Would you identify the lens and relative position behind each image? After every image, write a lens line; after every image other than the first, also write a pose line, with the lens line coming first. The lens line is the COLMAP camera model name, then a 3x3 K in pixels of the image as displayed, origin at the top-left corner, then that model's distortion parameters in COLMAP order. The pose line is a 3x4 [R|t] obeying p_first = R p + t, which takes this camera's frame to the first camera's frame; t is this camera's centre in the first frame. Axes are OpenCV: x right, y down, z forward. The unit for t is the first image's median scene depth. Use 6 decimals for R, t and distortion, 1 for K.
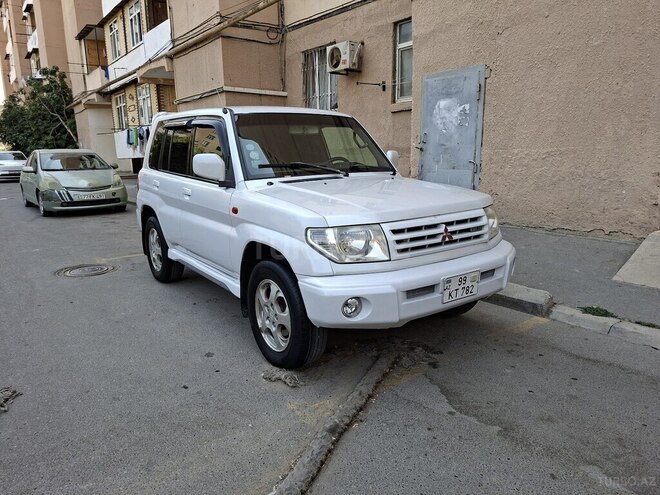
lens RADIAL K [[459.3, 0, 330.1], [0, 459.3, 248.9], [0, 0, 1]] dist [0.053547, -0.057758]
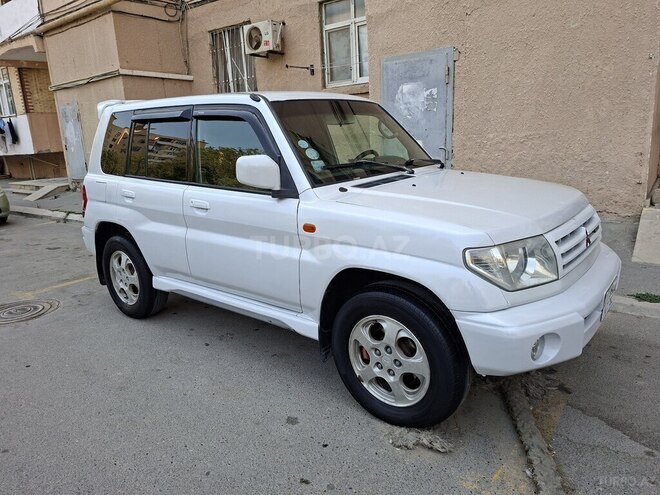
lens RADIAL K [[459.3, 0, 330.9], [0, 459.3, 242.8], [0, 0, 1]] dist [0.053547, -0.057758]
pose [[0.964932, -0.089161, 0.246895, -0.216587], [0.085192, 0.996006, 0.026732, -0.045791], [-0.248292, -0.004761, 0.968673, 0.149844]]
